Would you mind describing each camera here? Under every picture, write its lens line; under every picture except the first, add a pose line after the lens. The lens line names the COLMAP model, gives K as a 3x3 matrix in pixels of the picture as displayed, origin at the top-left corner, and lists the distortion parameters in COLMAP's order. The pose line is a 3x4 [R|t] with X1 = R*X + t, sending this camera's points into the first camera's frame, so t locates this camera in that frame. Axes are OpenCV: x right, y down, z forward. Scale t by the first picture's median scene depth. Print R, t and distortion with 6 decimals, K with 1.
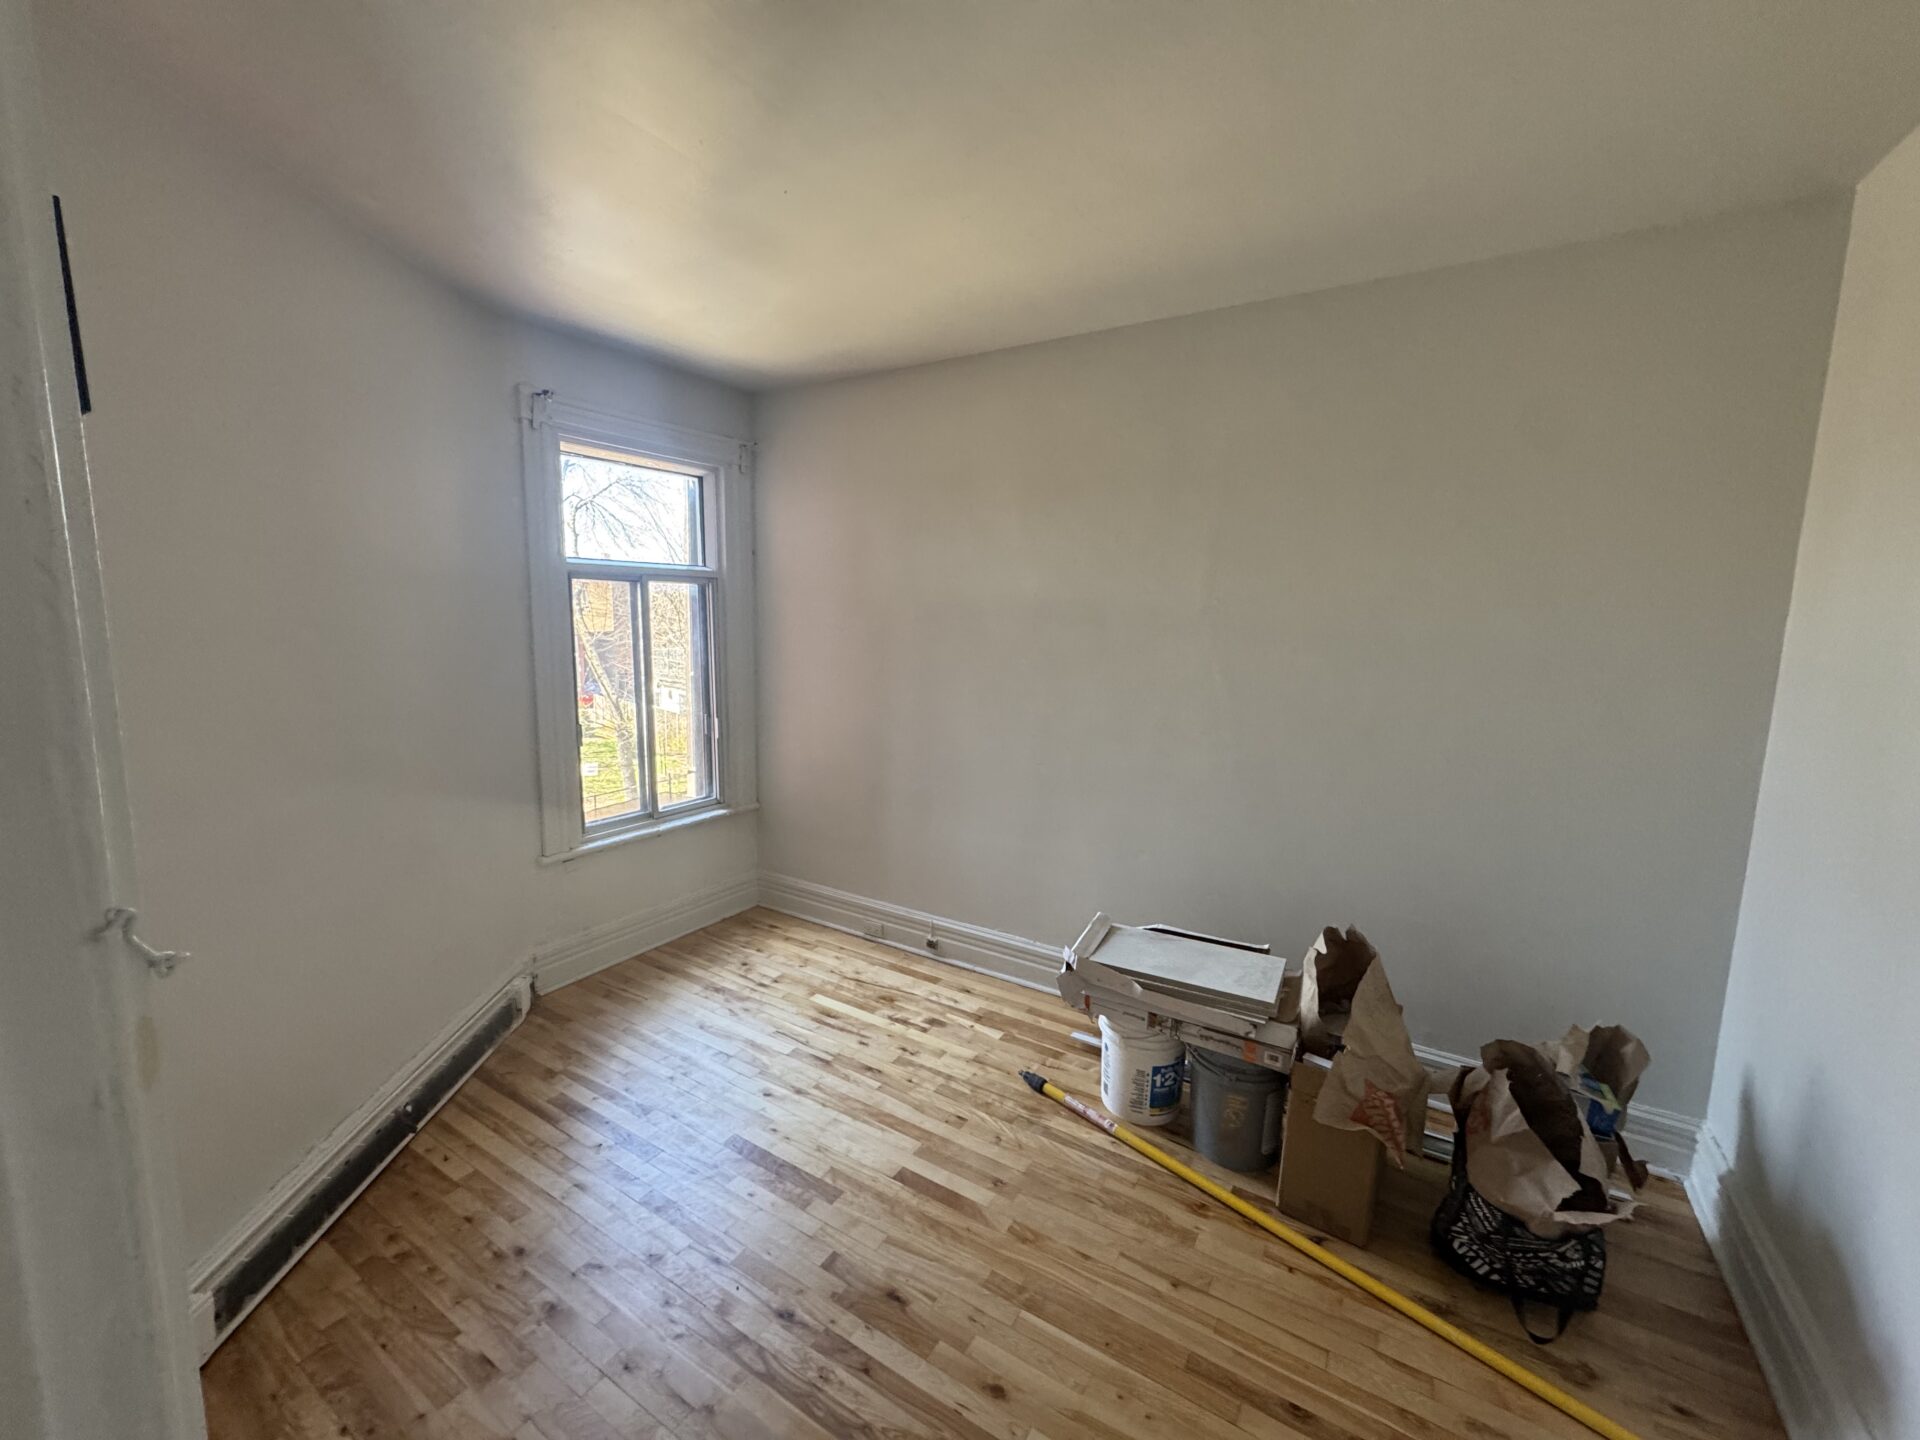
lens RADIAL K [[763.7, 0, 960.1], [0, 763.7, 728.5], [0, 0, 1]] dist [-0.006305, 0.001027]
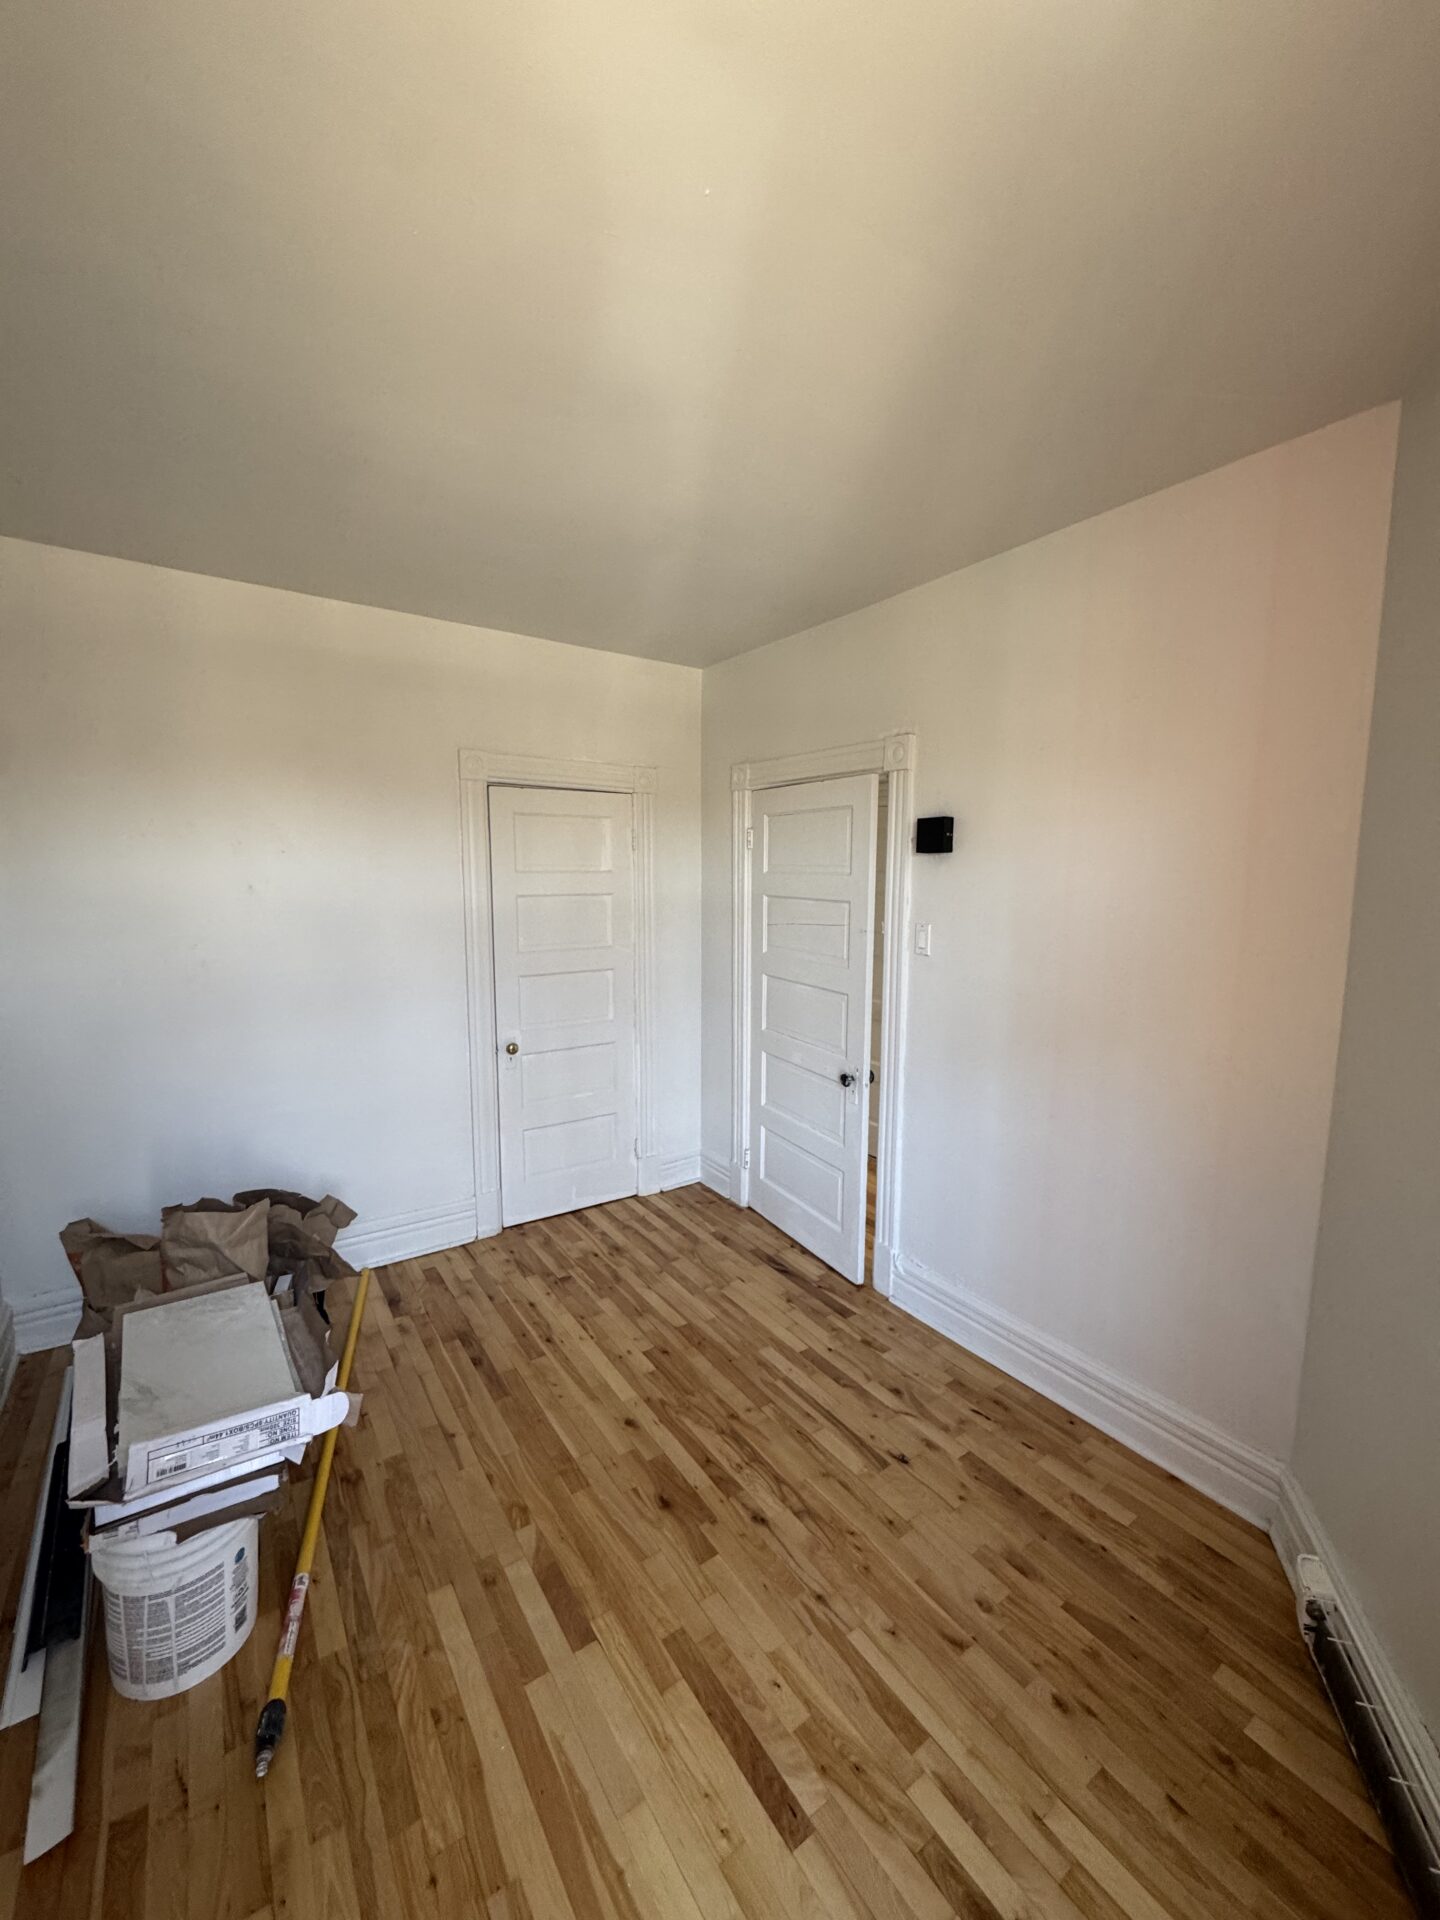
lens RADIAL K [[763.7, 0, 729.1], [0, 763.7, 961.2], [0, 0, 1]] dist [-0.006305, 0.001027]
pose [[-0.919258, -0.066069, 0.388071, -0.331284], [0.036677, 0.967152, 0.251539, -0.174605], [-0.391942, 0.245463, -0.886639, 1.053967]]
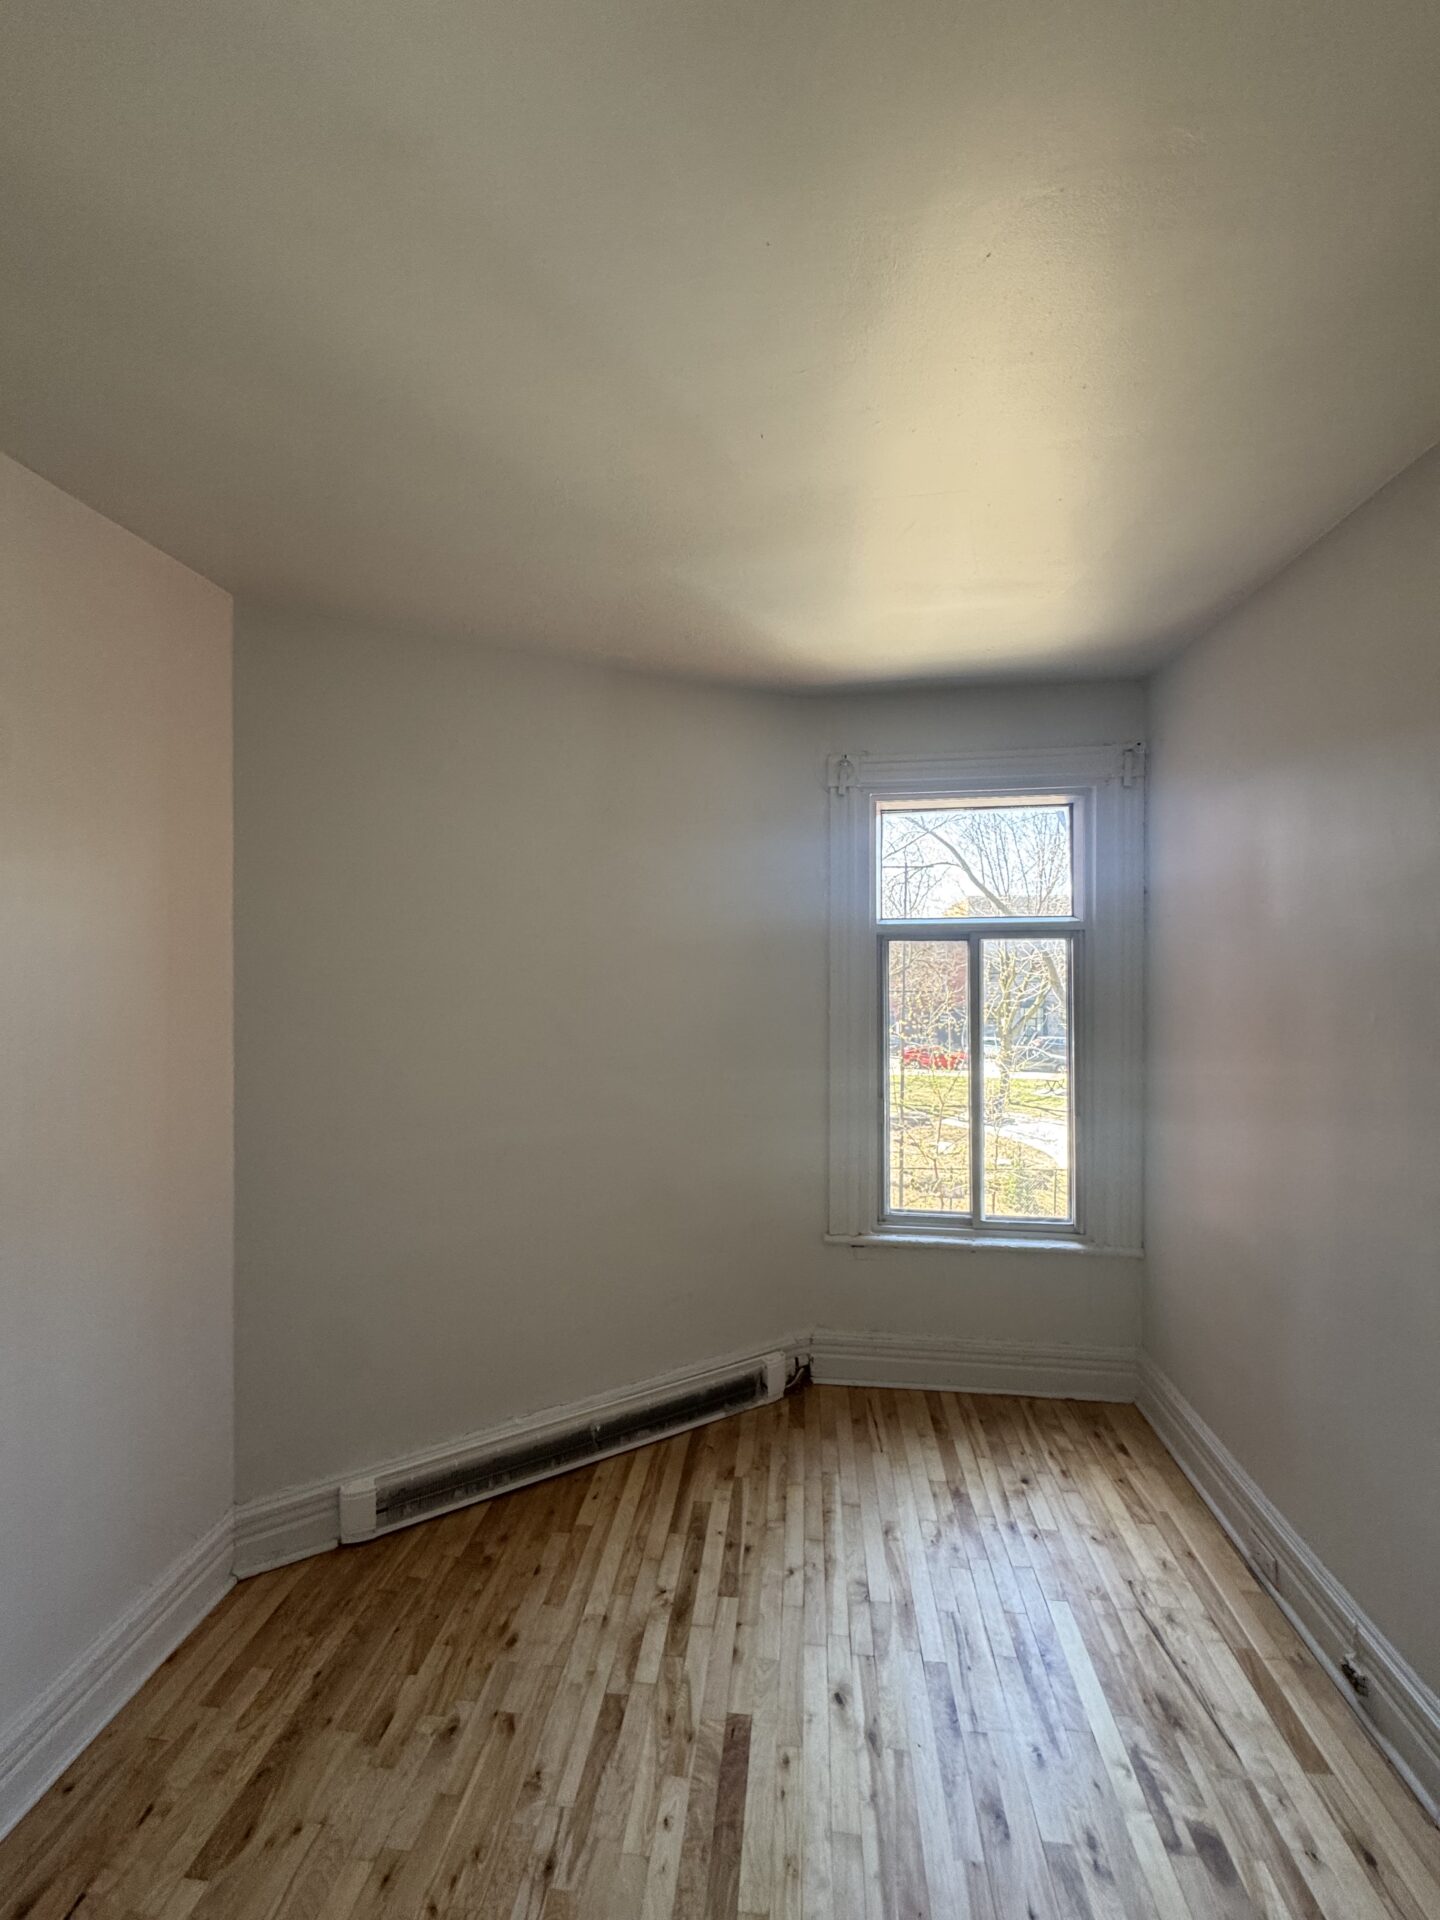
lens RADIAL K [[763.7, 0, 709.7], [0, 763.7, 965.9], [0, 0, 1]] dist [-0.006305, 0.001027]
pose [[0.417005, -0.004100, -0.908895, 0.263797], [-0.123634, 0.990439, -0.061192, -0.088481], [0.900456, 0.137887, 0.412511, 0.453046]]
